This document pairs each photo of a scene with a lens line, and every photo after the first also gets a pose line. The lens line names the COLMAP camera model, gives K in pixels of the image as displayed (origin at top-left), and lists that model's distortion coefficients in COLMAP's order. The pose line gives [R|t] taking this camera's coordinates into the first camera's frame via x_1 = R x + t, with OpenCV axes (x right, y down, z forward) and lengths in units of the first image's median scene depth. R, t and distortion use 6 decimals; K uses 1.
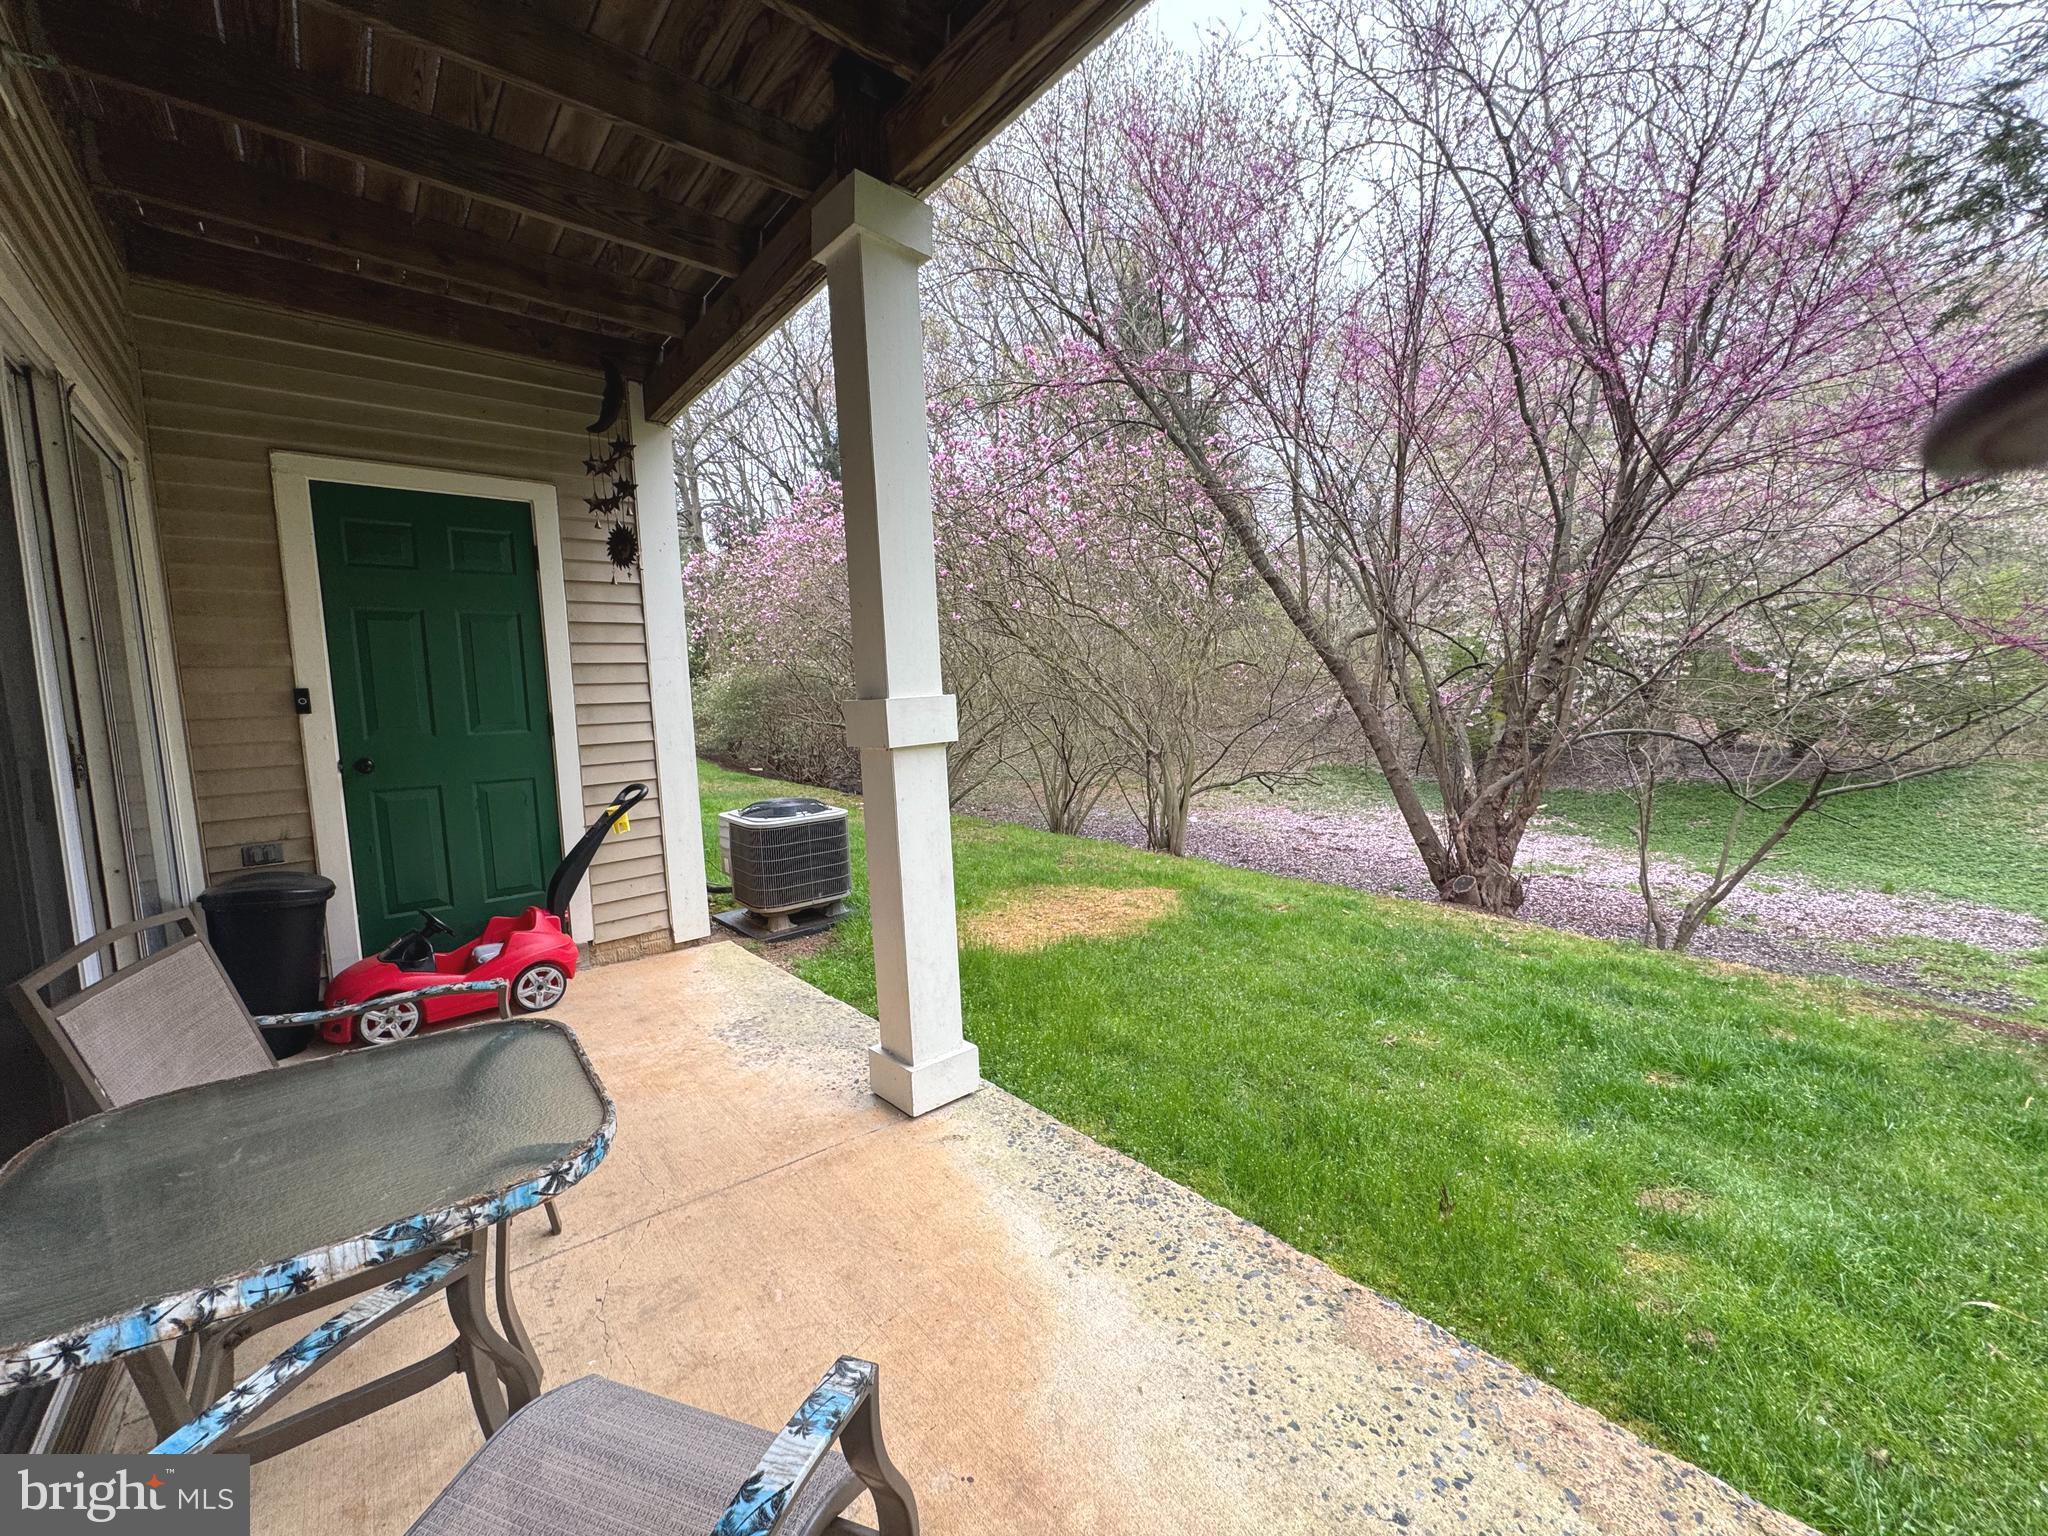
lens RADIAL K [[810.9, 0, 1029.6], [0, 810.9, 765.5], [0, 0, 1]] dist [-0.002969, -0.000933]
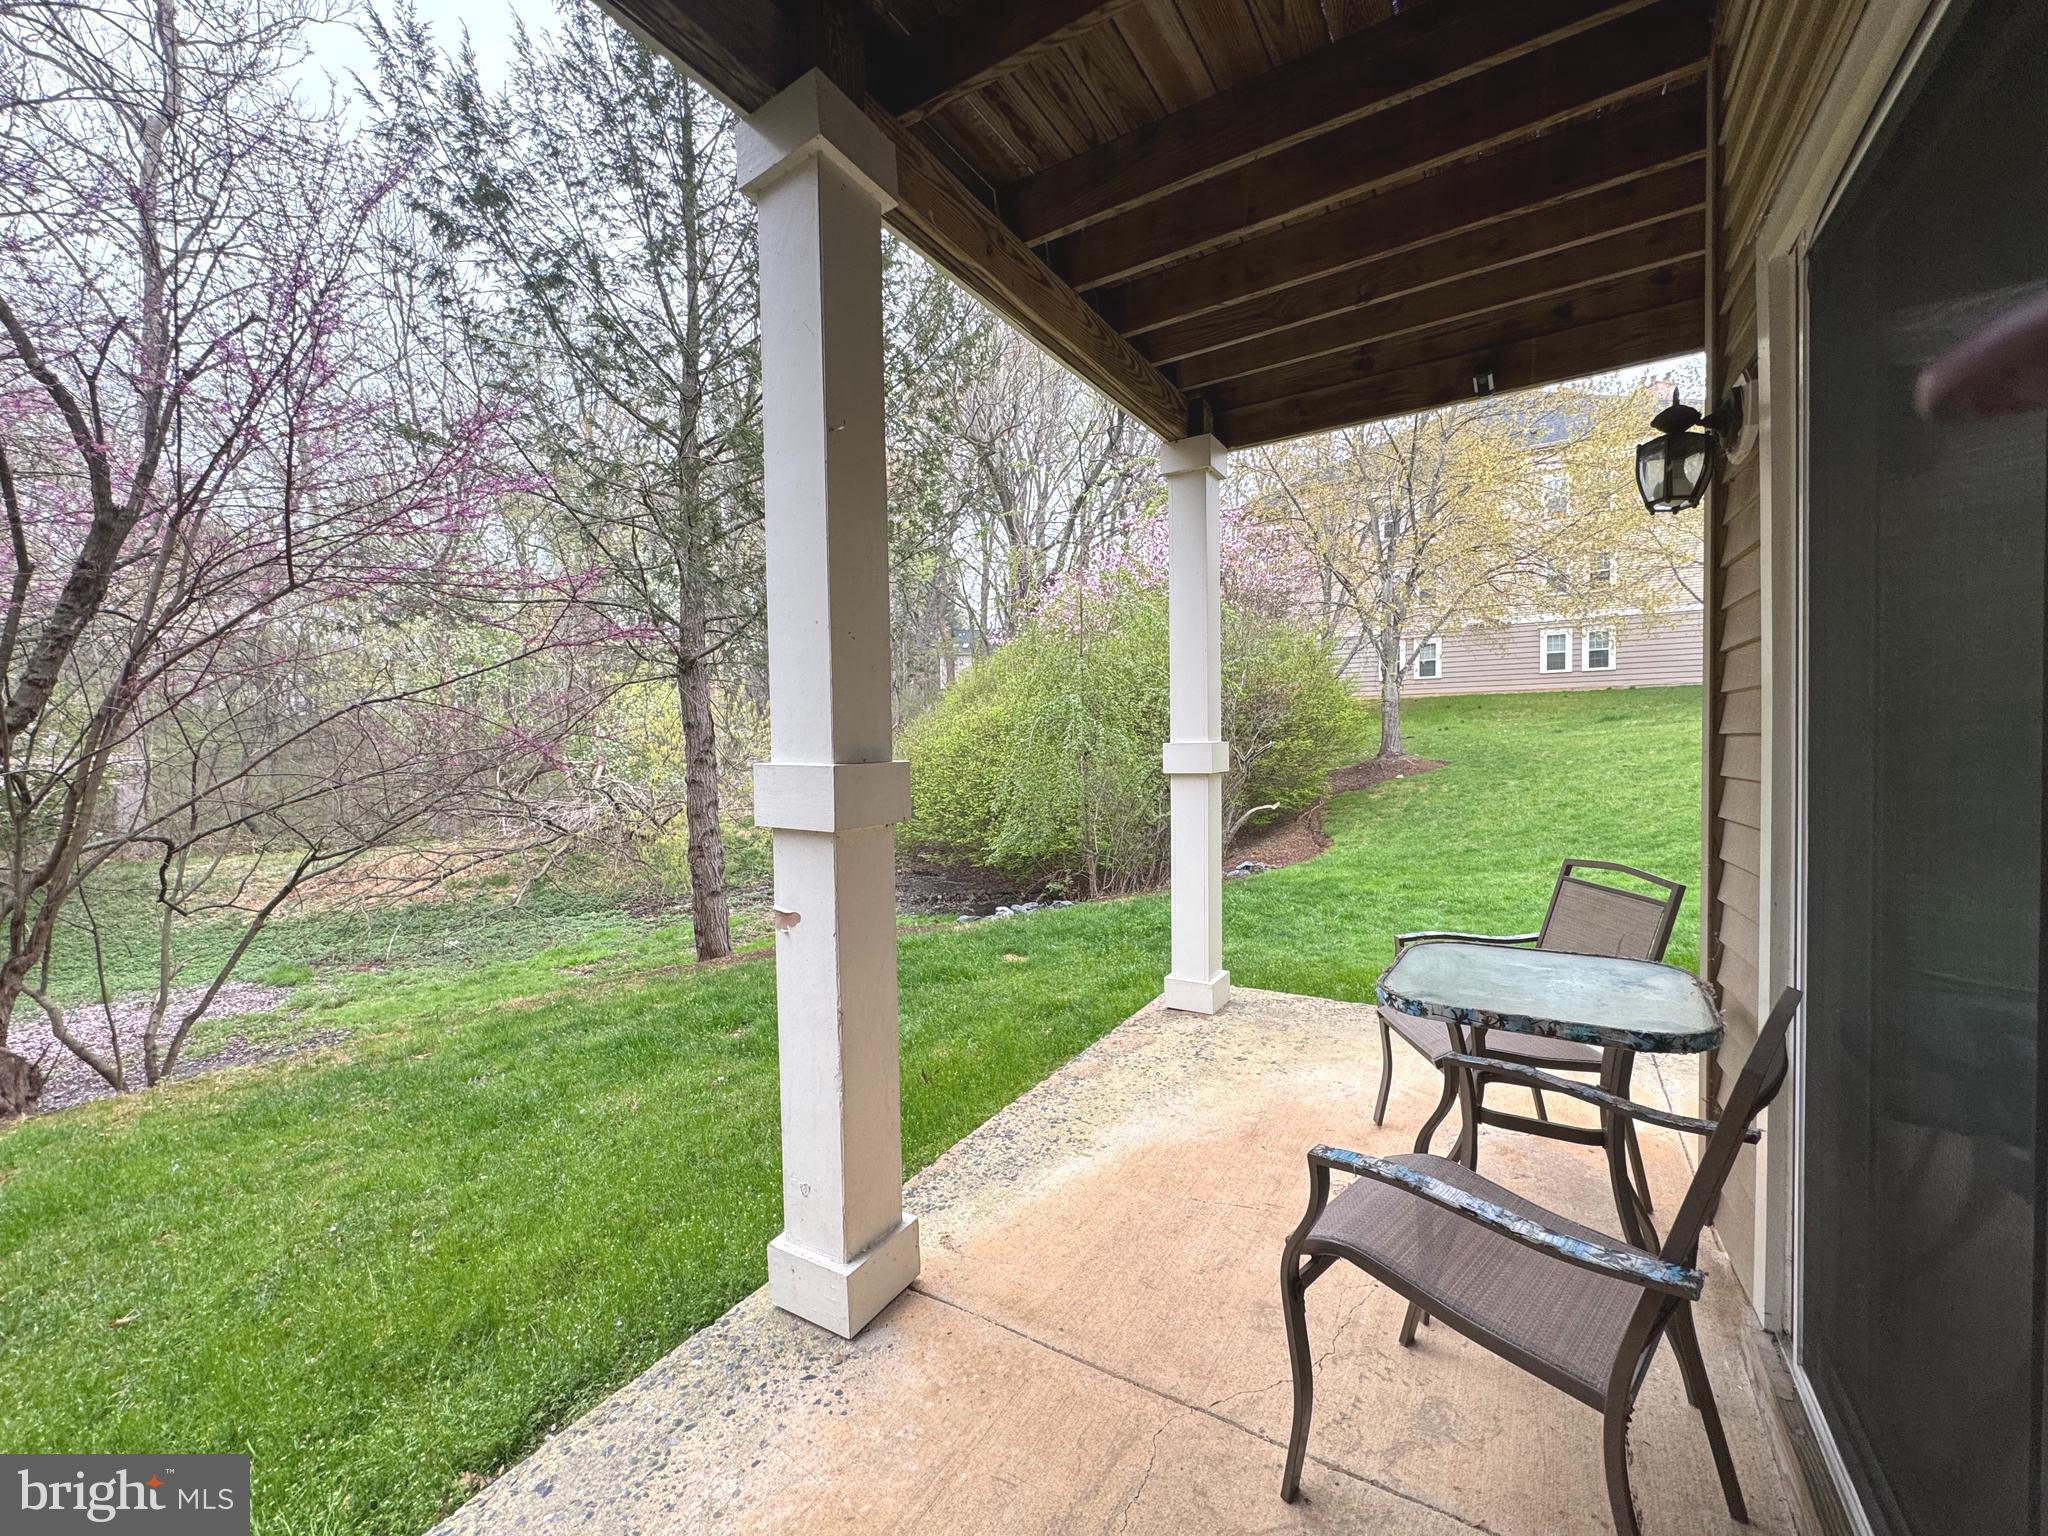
lens RADIAL K [[810.9, 0, 1028.4], [0, 810.9, 765.6], [0, 0, 1]] dist [-0.002969, -0.000933]
pose [[-0.299396, 0.011640, 0.954058, -0.906663], [0.118981, 0.992576, 0.025227, -0.073017], [-0.946681, 0.121068, -0.298558, 1.026276]]
